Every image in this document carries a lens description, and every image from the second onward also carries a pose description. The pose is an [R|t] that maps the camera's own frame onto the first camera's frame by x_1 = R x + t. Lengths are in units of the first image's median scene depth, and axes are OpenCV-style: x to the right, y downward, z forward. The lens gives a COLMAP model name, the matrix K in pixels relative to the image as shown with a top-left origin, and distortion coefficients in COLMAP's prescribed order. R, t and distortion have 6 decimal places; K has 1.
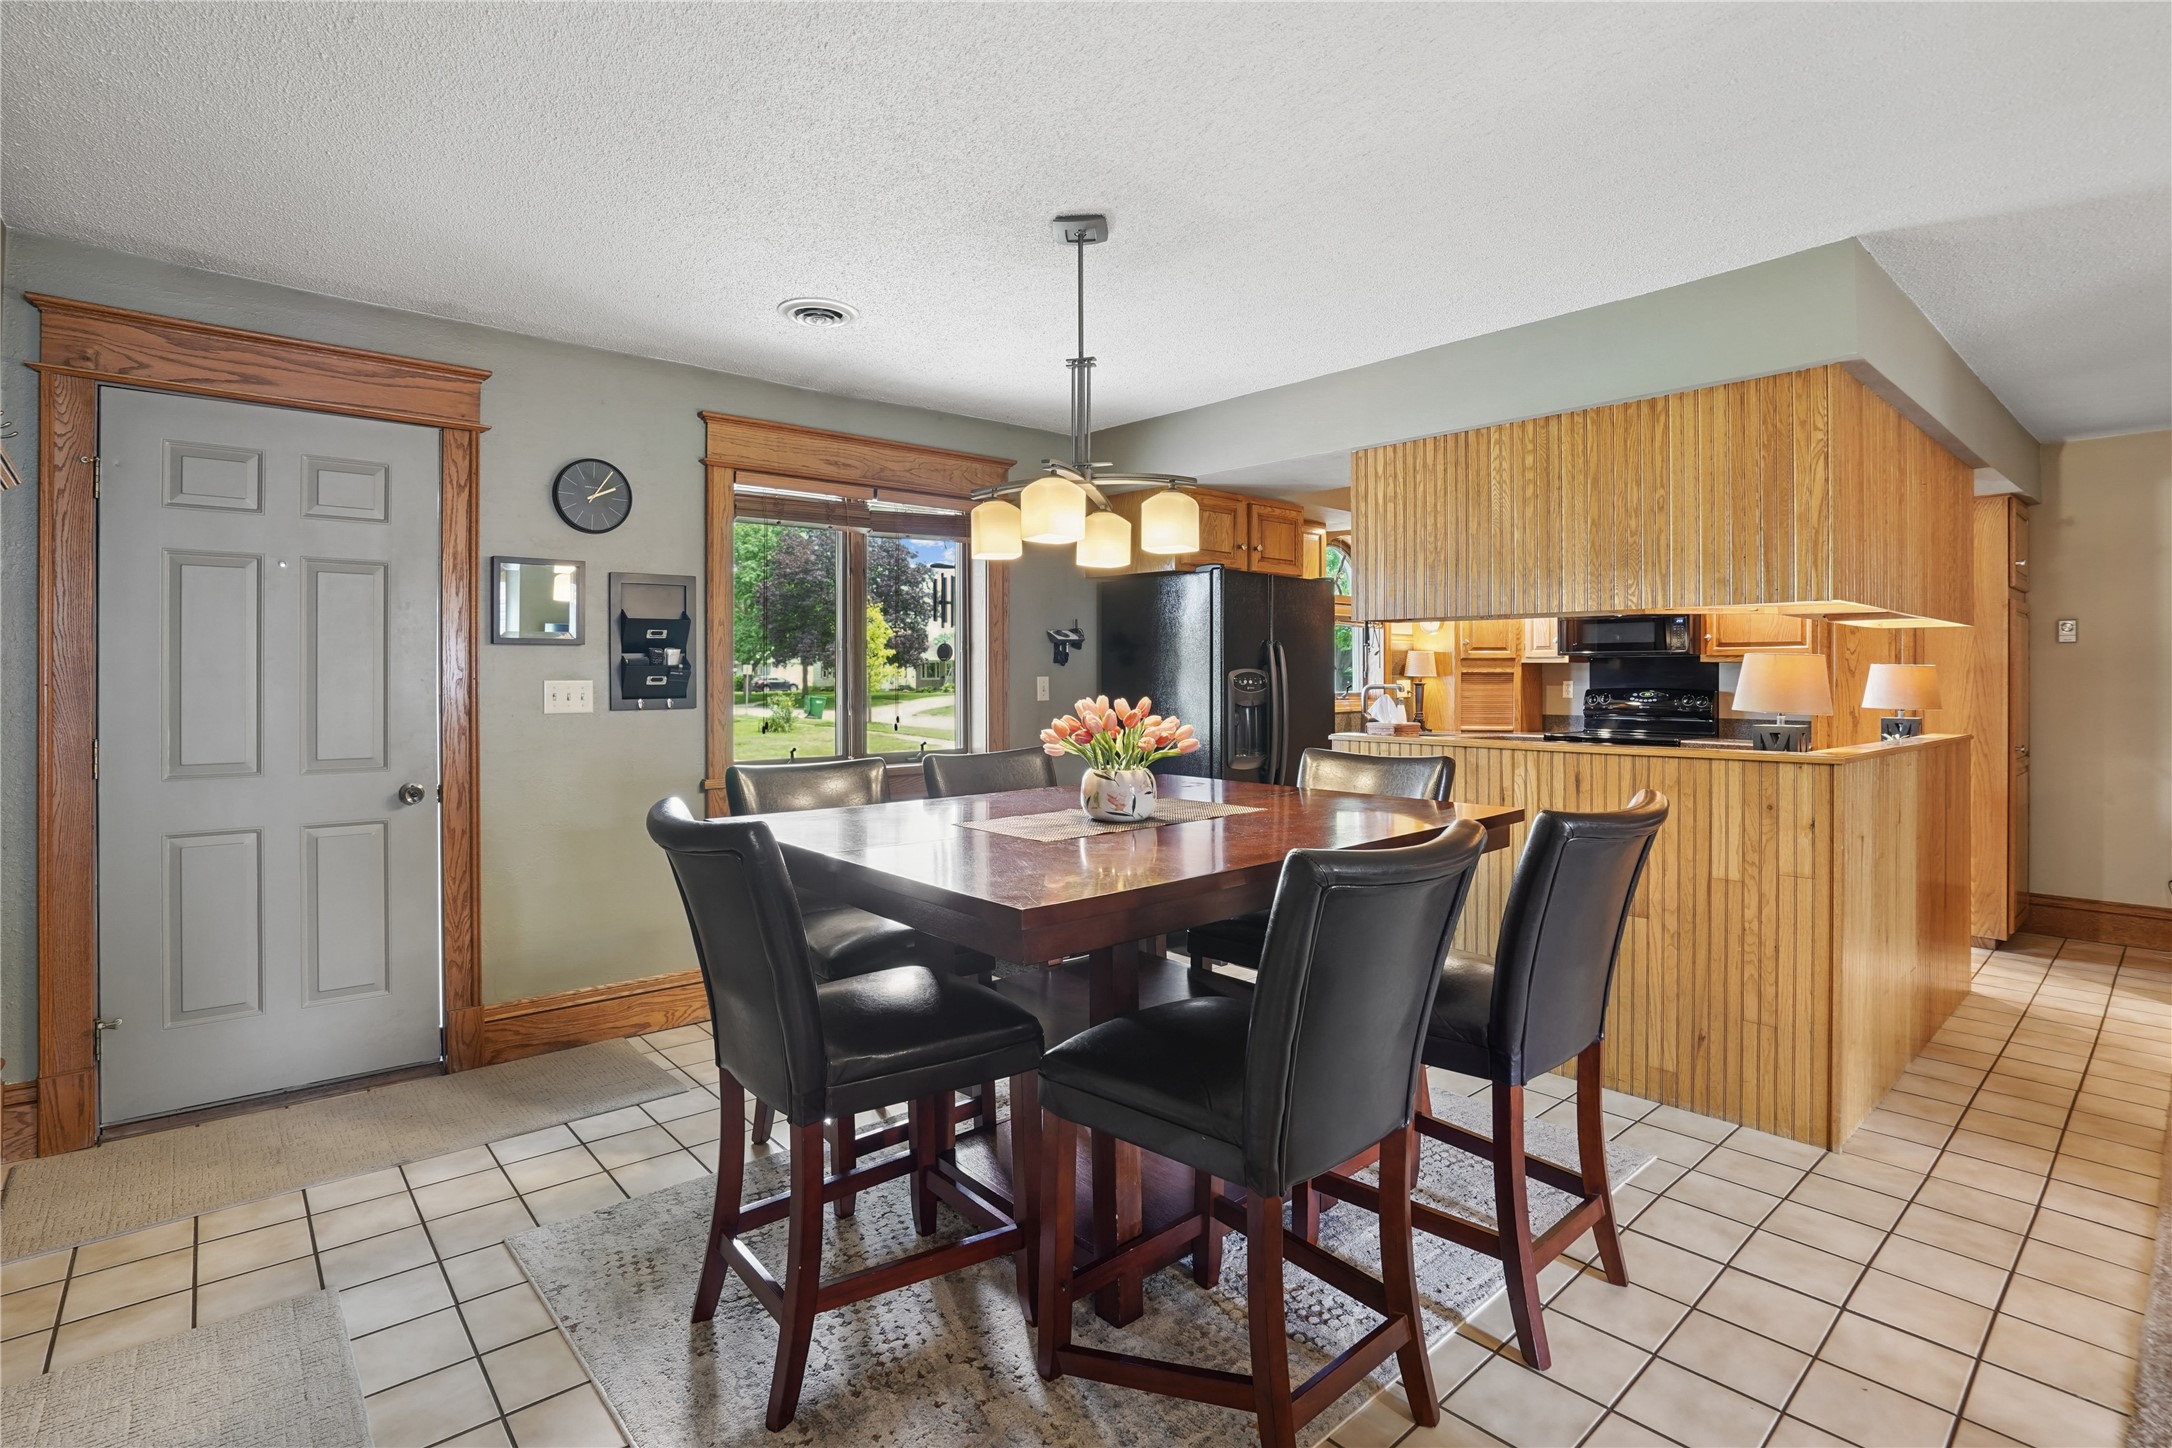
lens RADIAL K [[1025.8, 0, 1088.5], [0, 1025.8, 676.5], [0, 0, 1]] dist [-0.014386, 0.001379]
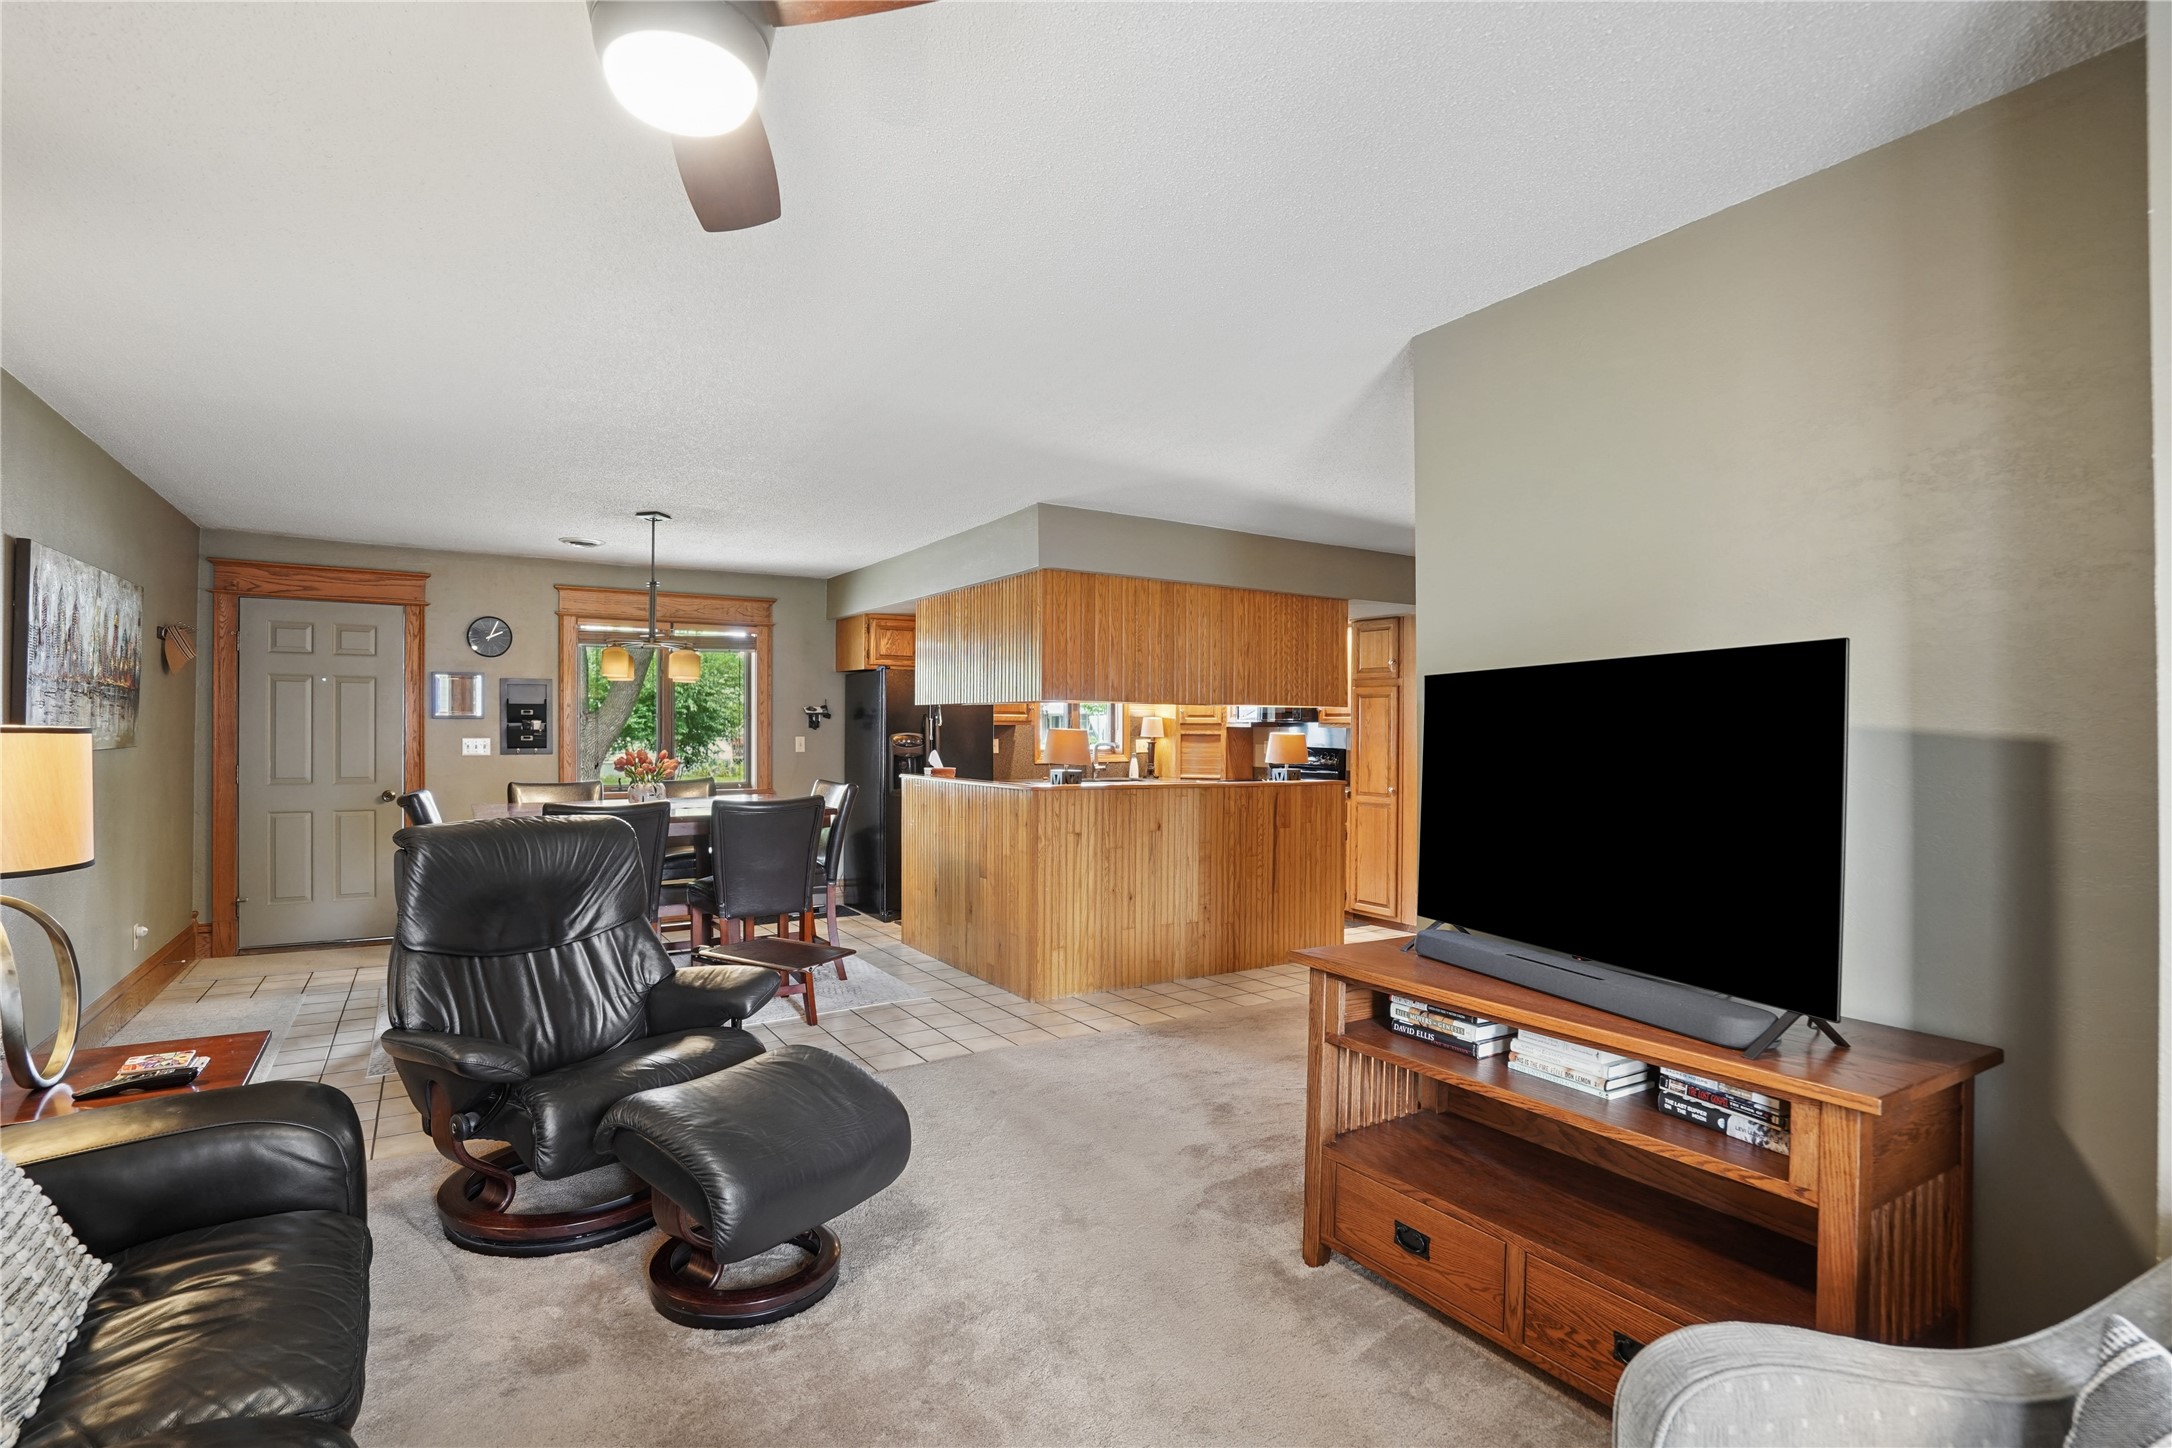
lens RADIAL K [[1025.8, 0, 1088.5], [0, 1025.8, 740.8], [0, 0, 1]] dist [-0.014386, 0.001379]
pose [[0.985524, 0.006265, -0.169418, 0.853783], [-0.004829, 0.999949, 0.008886, -0.012602], [0.169465, -0.007939, 0.985504, -0.595656]]
